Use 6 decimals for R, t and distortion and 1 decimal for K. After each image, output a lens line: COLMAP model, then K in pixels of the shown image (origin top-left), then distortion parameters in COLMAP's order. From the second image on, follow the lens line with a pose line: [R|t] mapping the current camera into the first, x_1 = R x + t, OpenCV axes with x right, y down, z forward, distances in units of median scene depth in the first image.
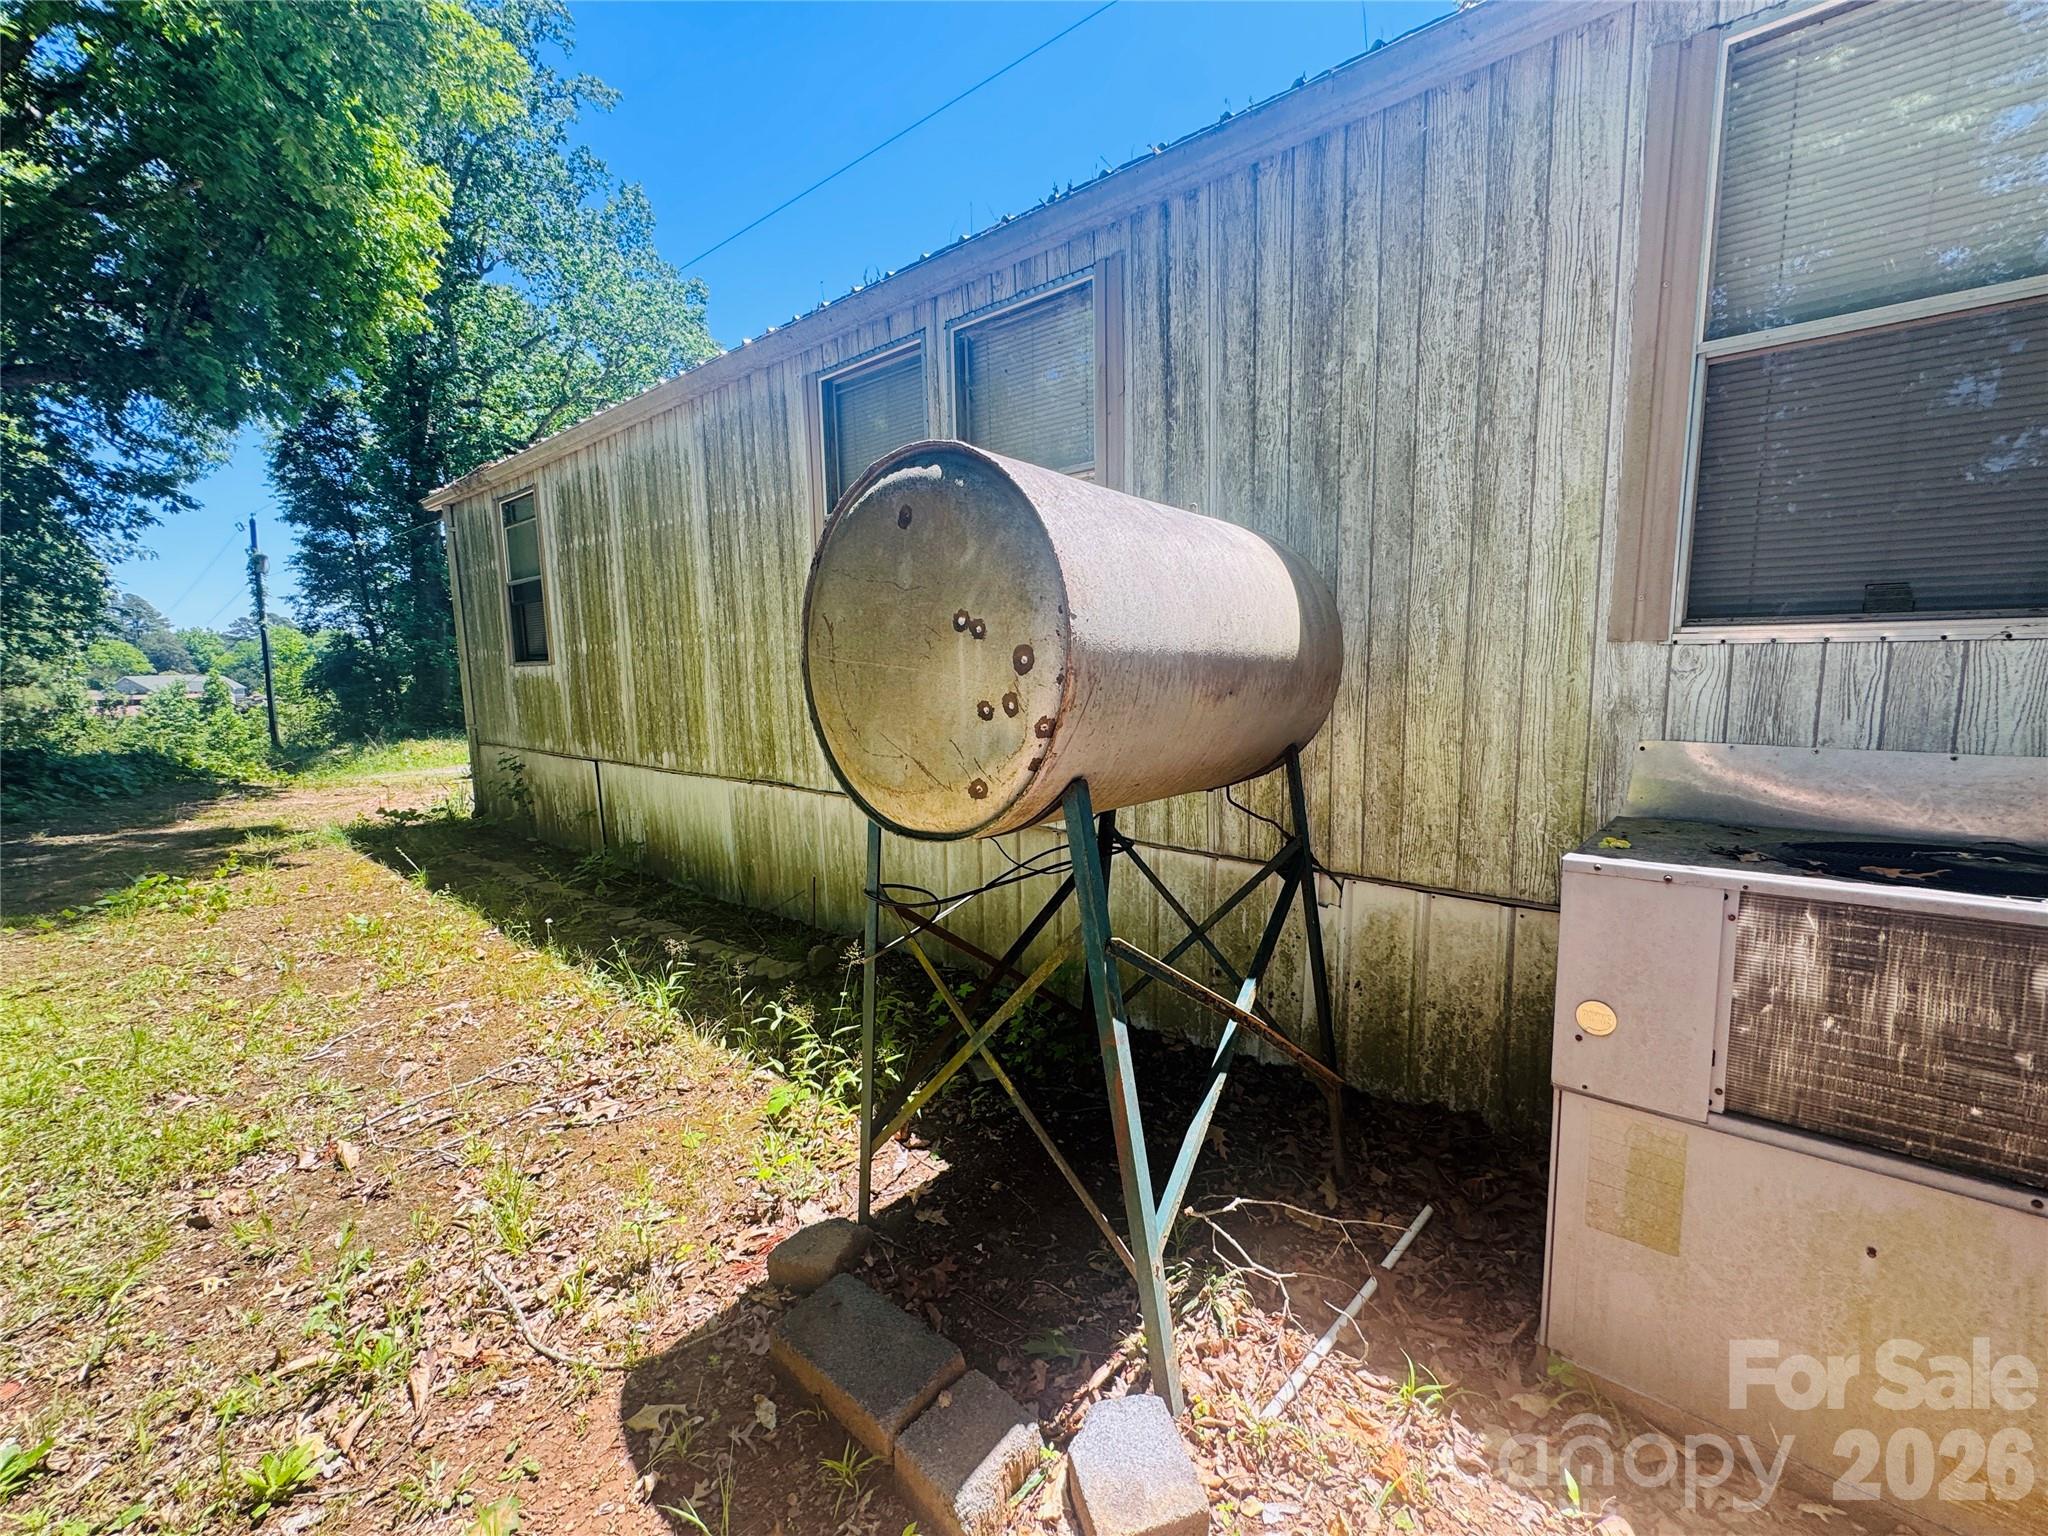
lens RADIAL K [[824.0, 0, 1027.3], [0, 824.0, 766.0], [0, 0, 1]] dist [0.000764, 0.000061]
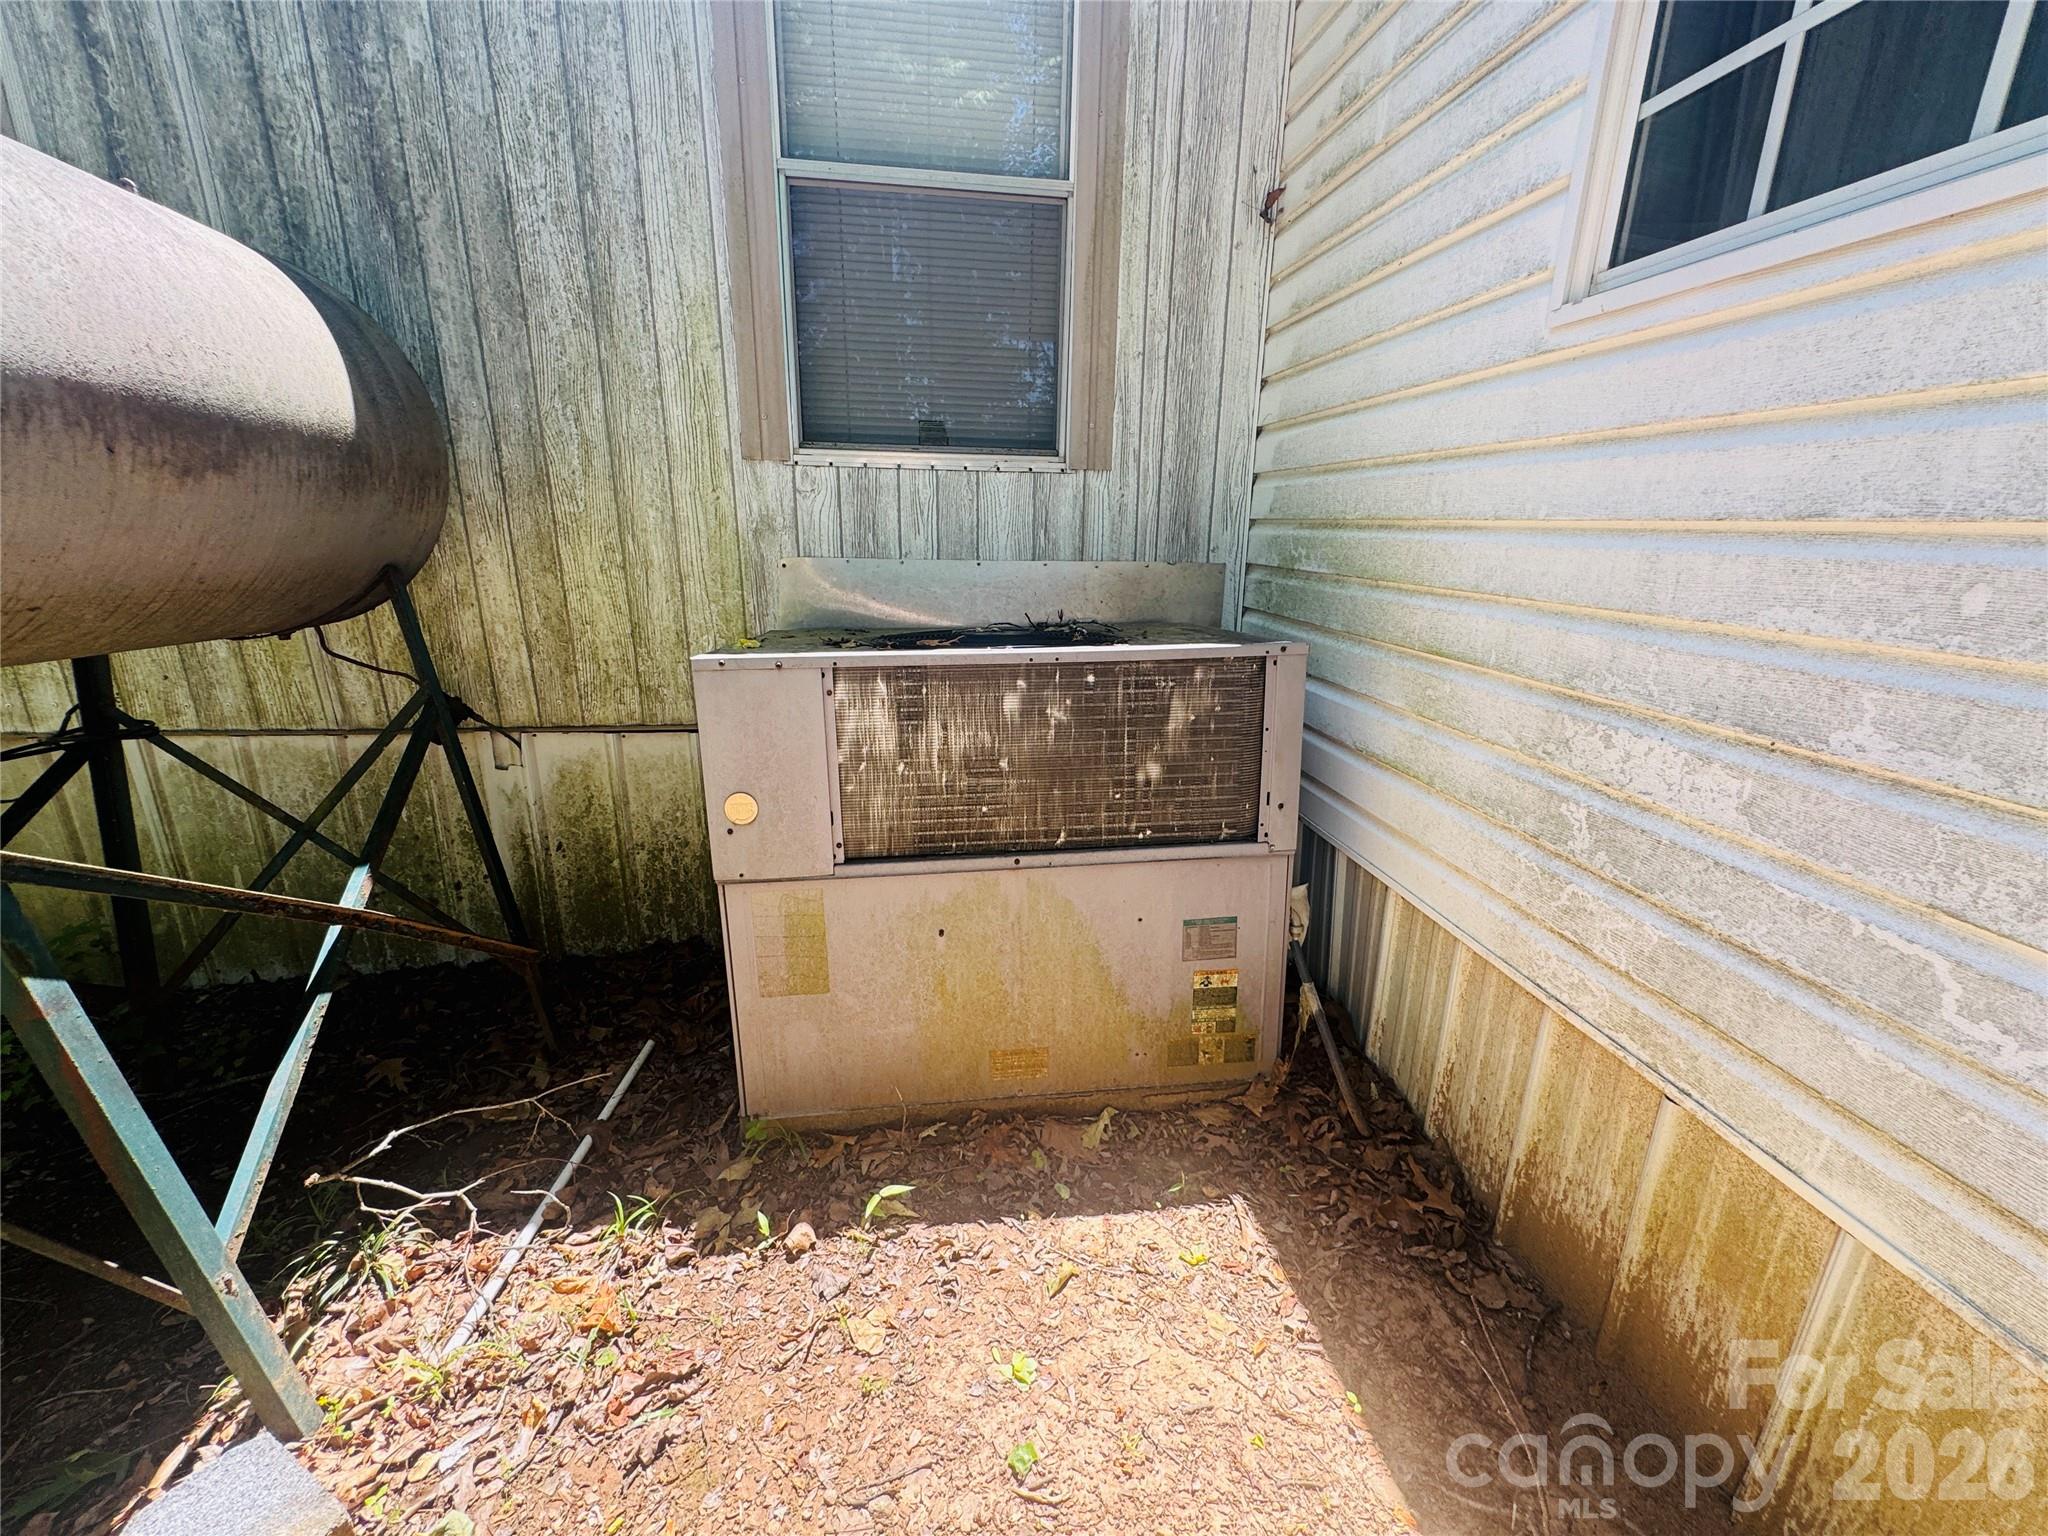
lens RADIAL K [[824.0, 0, 1021.1], [0, 824.0, 765.4], [0, 0, 1]] dist [0.000764, 0.000061]
pose [[0.671942, -0.179735, 0.718463, 0.134476], [0.070500, 0.981223, 0.179532, 0.063806], [-0.737241, -0.069983, 0.671996, 0.030369]]
